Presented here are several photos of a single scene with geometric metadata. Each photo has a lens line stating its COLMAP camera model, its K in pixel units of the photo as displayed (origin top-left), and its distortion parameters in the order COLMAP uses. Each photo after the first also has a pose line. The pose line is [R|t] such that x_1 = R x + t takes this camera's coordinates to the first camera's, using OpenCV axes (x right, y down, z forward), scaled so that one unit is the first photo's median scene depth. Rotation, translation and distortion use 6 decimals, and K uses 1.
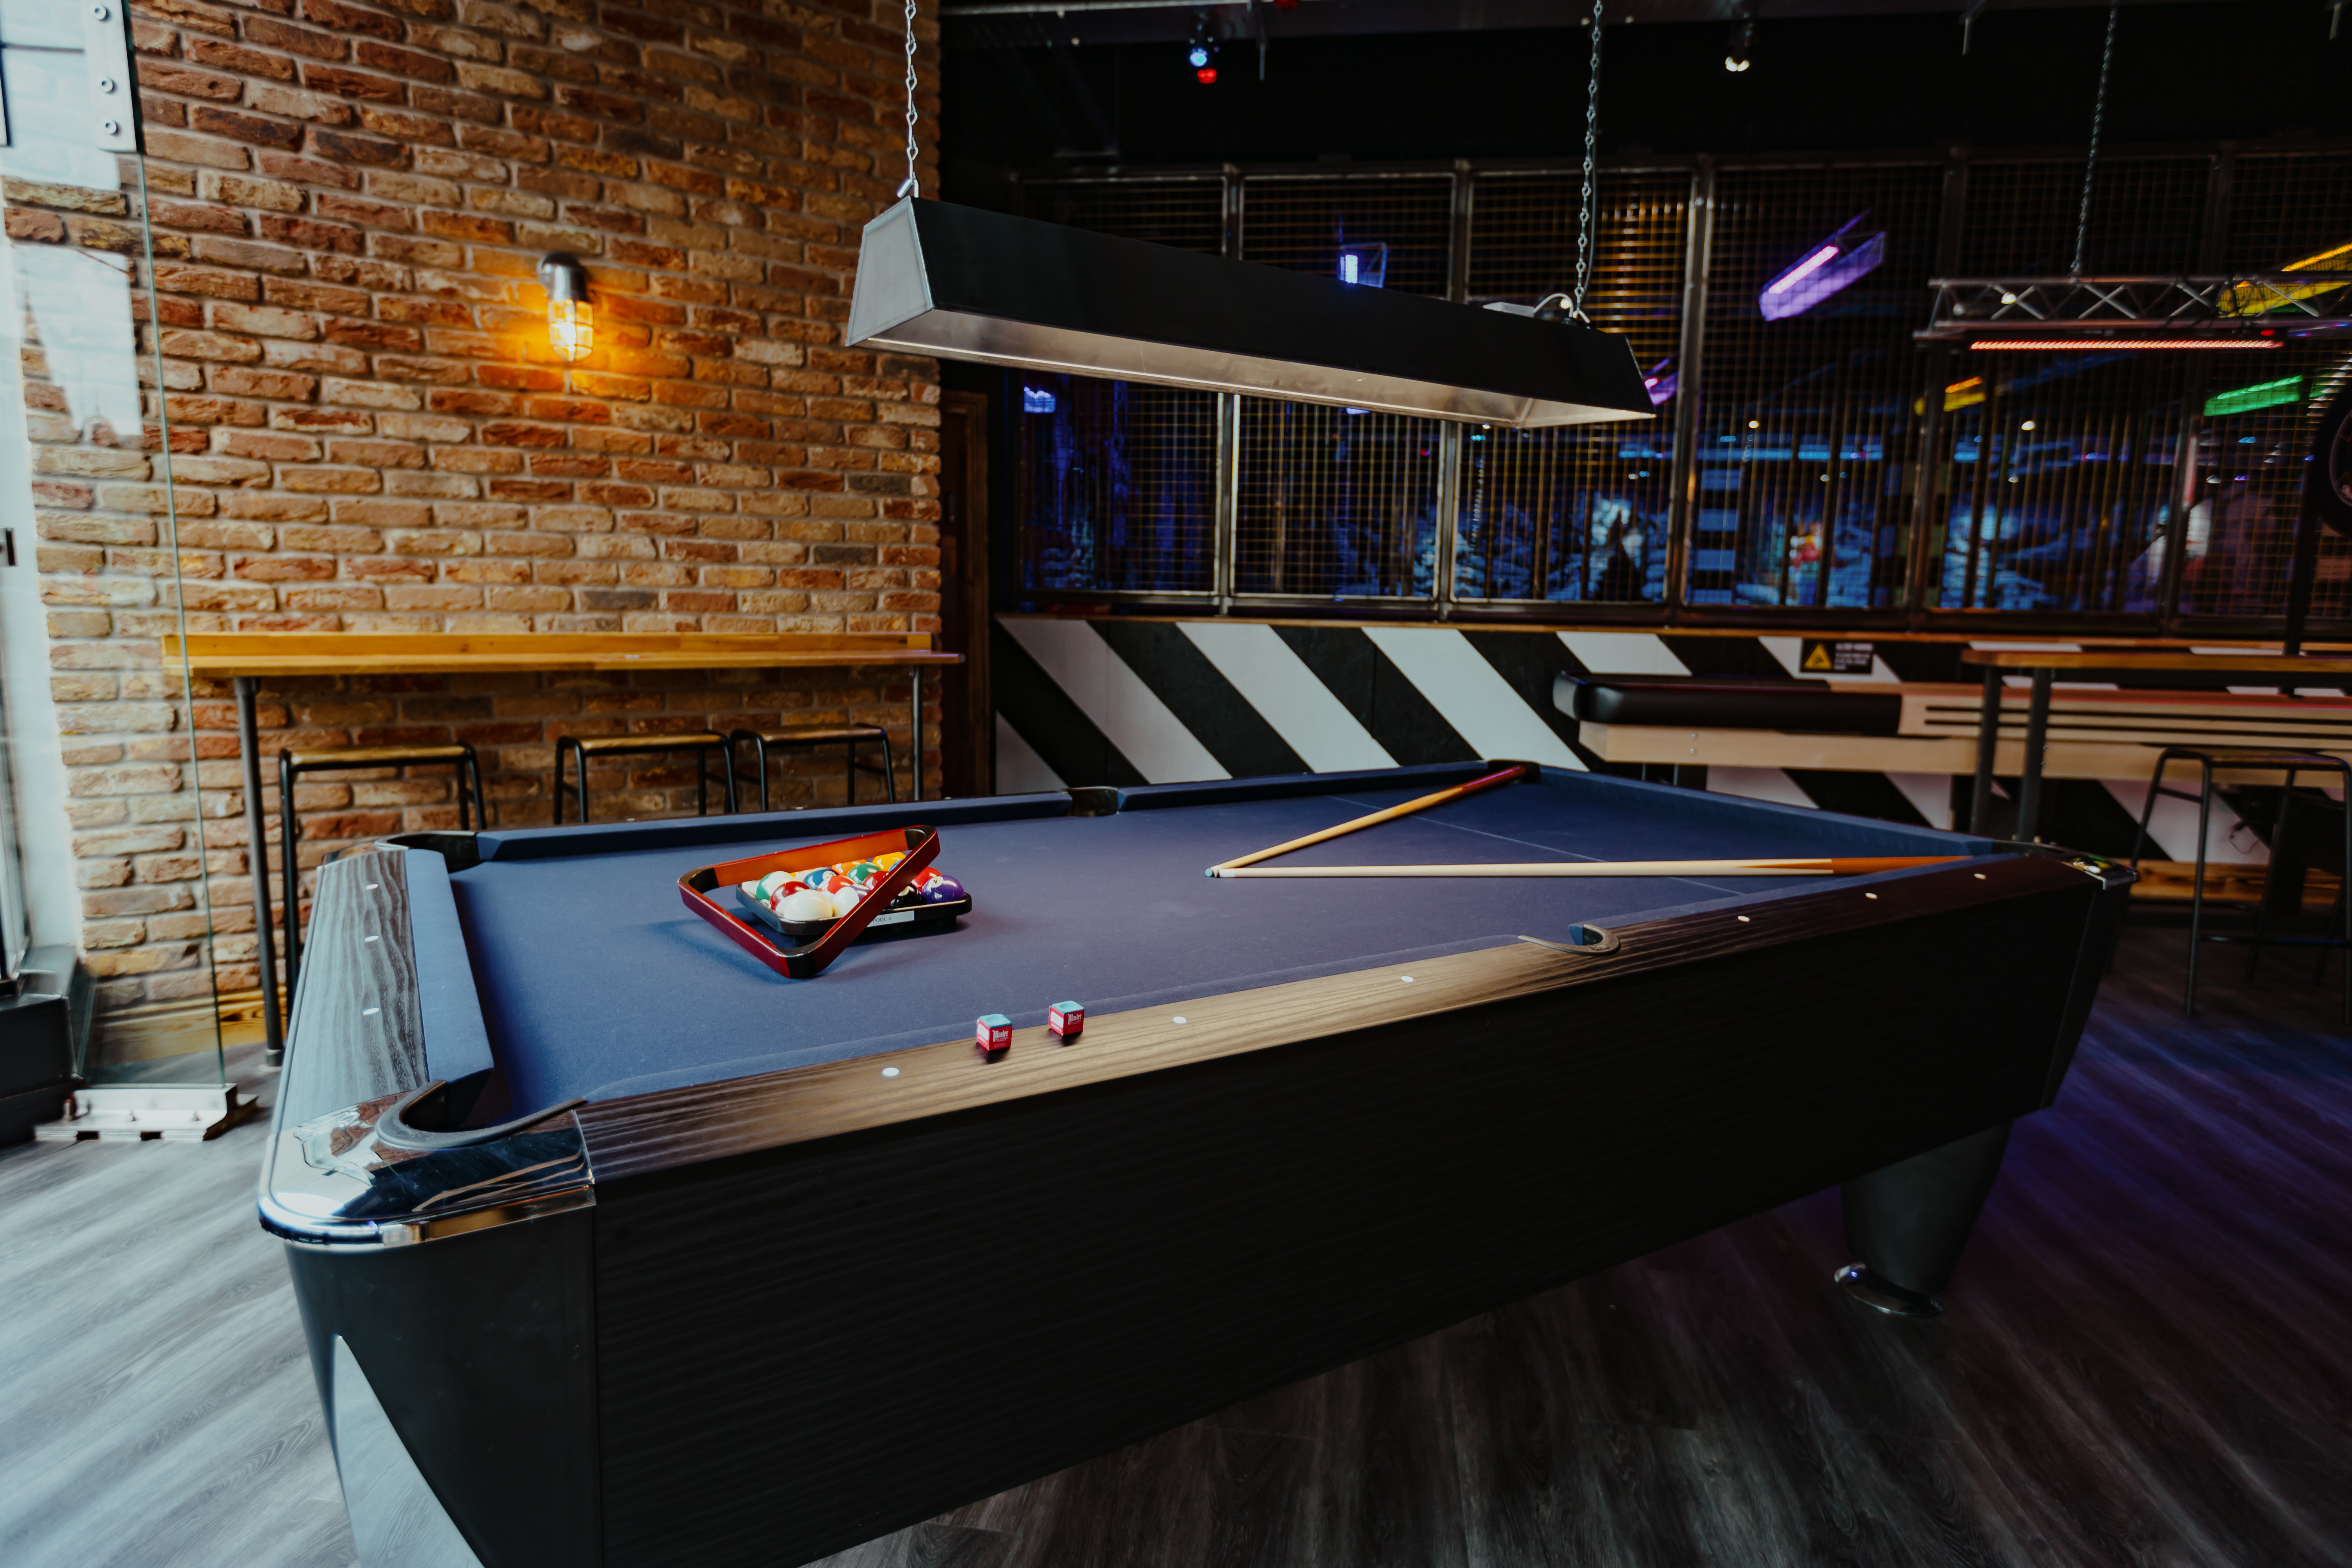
lens RADIAL K [[1299.8, 0, 1166.9], [0, 1299.8, 784.6], [0, 0, 1]] dist [0.004036, -0.002949]
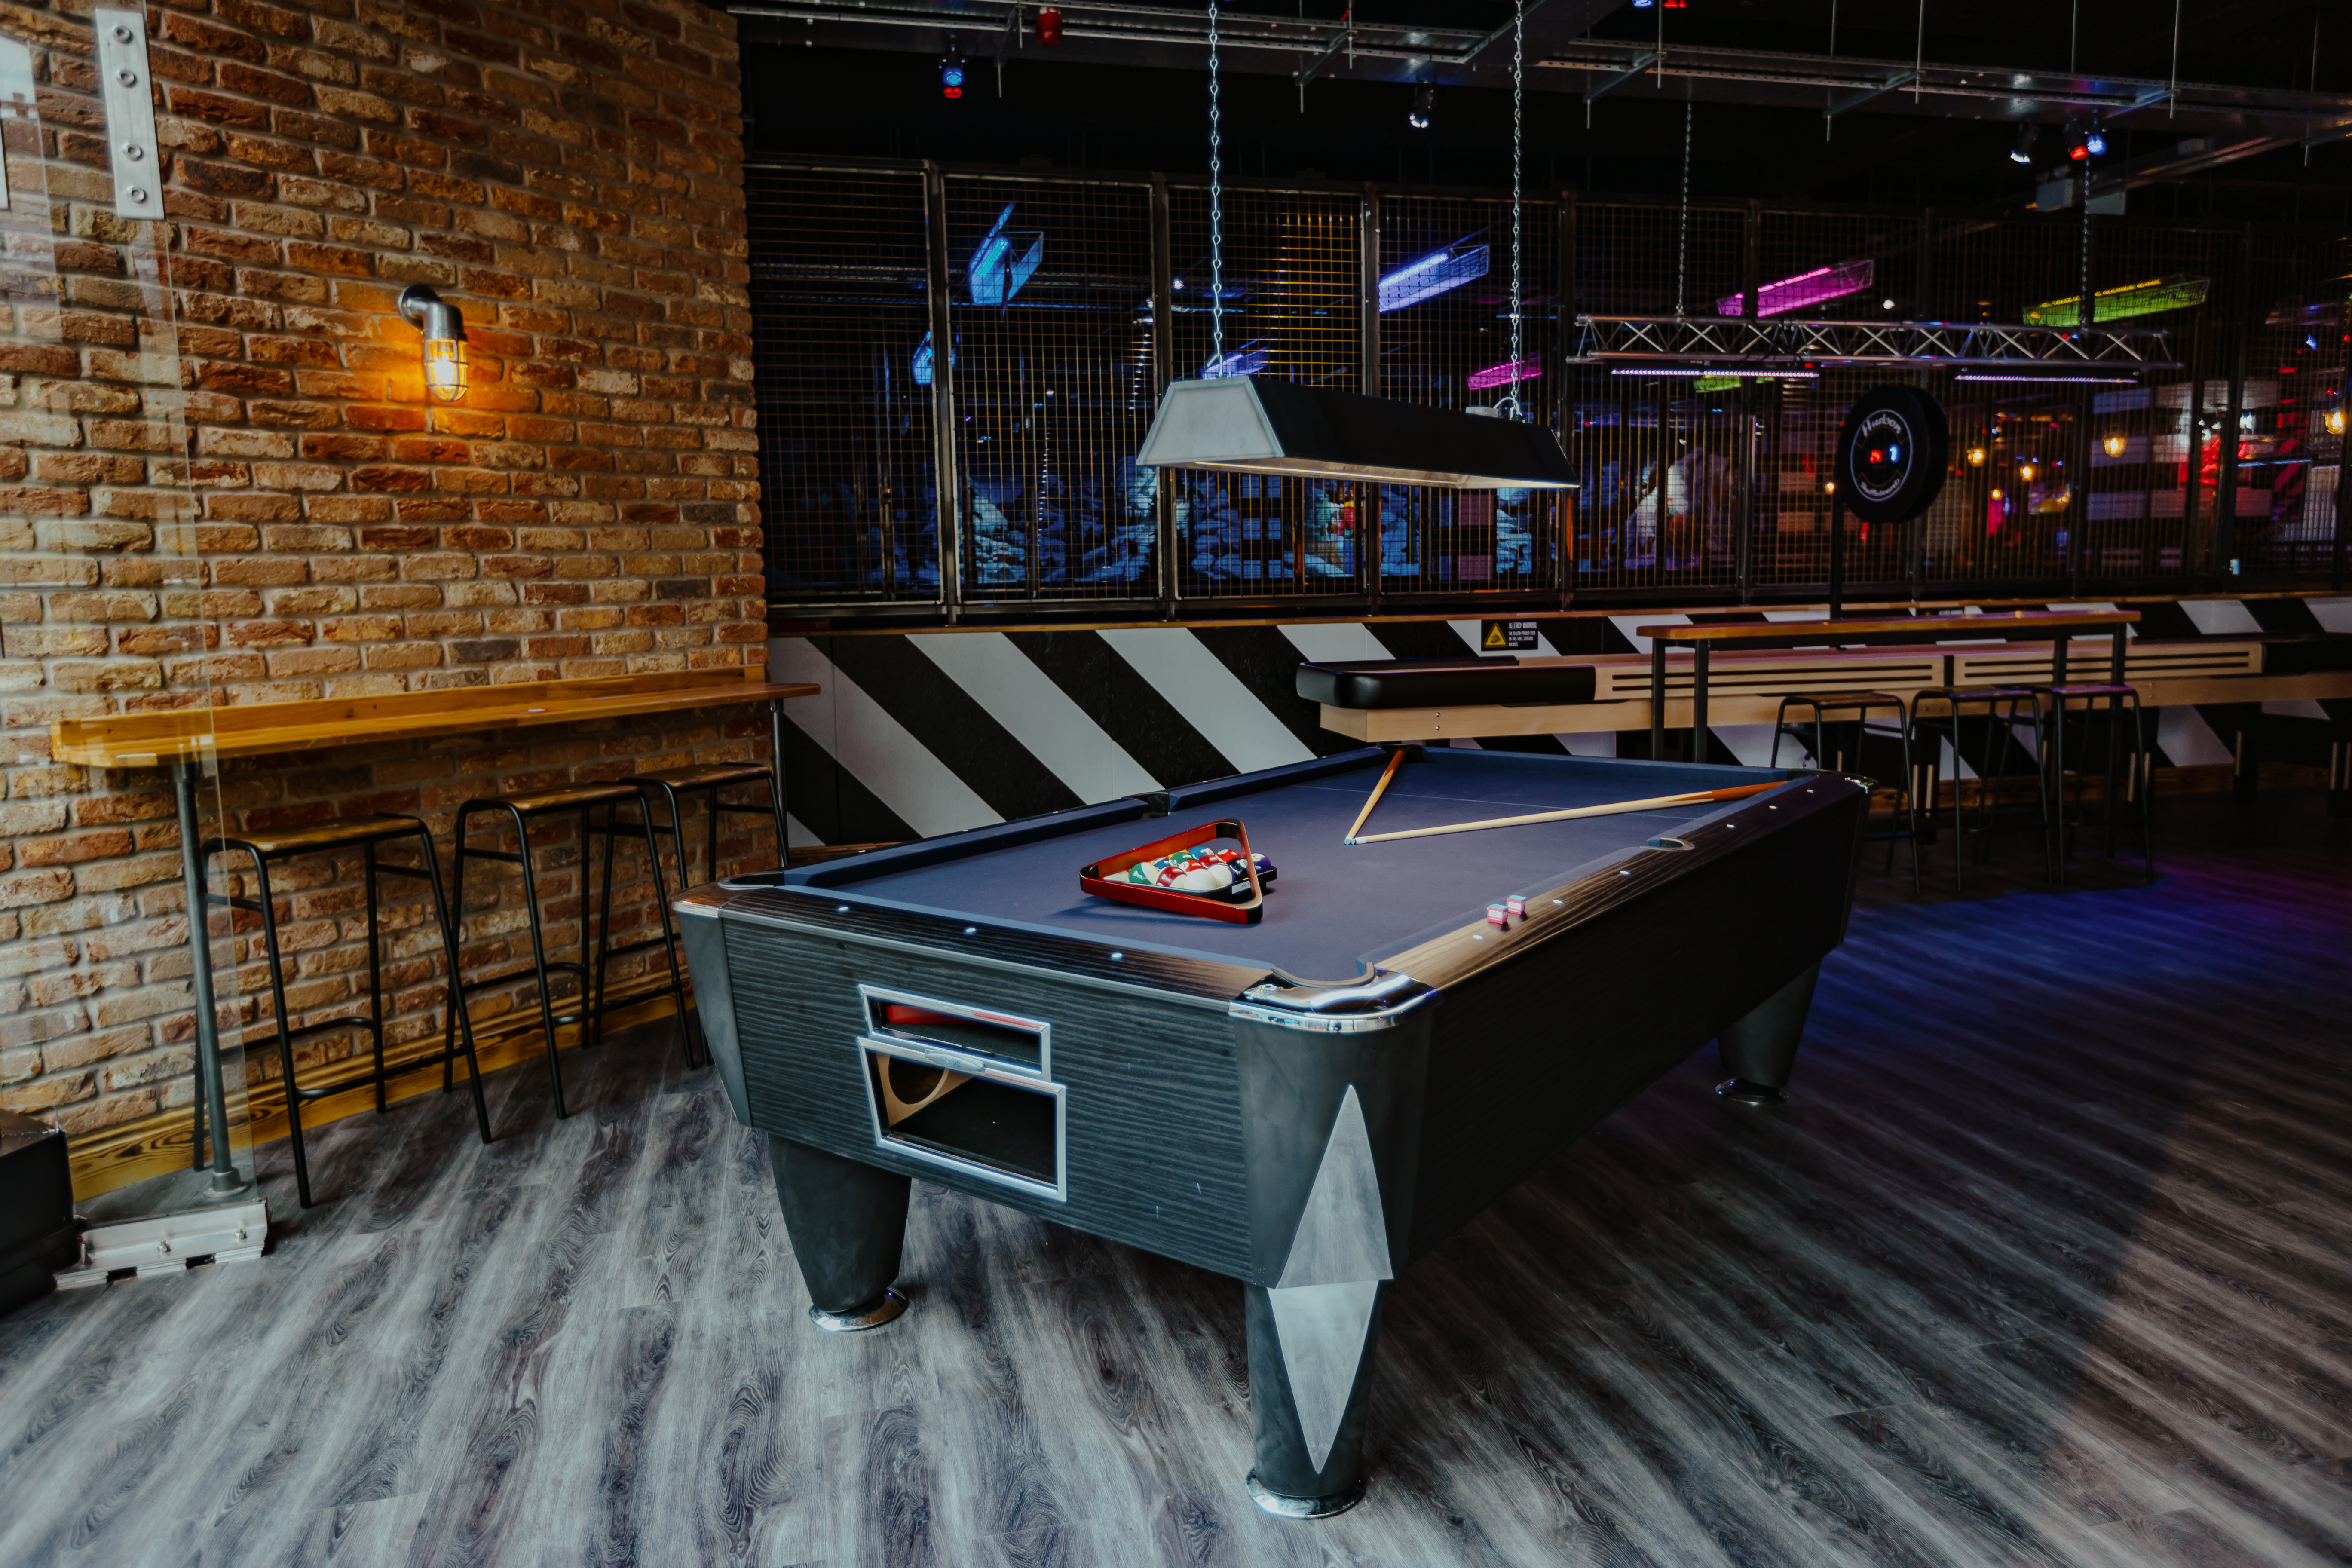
lens RADIAL K [[1604.0, 0, 1184.5], [0, 1604.0, 782.6], [0, 0, 1]] dist [-0.004237, 0.002945]
pose [[0.922889, -0.087199, 0.375064, -0.421325], [0.091674, 0.995771, 0.005932, -0.009463], [-0.373995, 0.028909, 0.926980, -0.261265]]
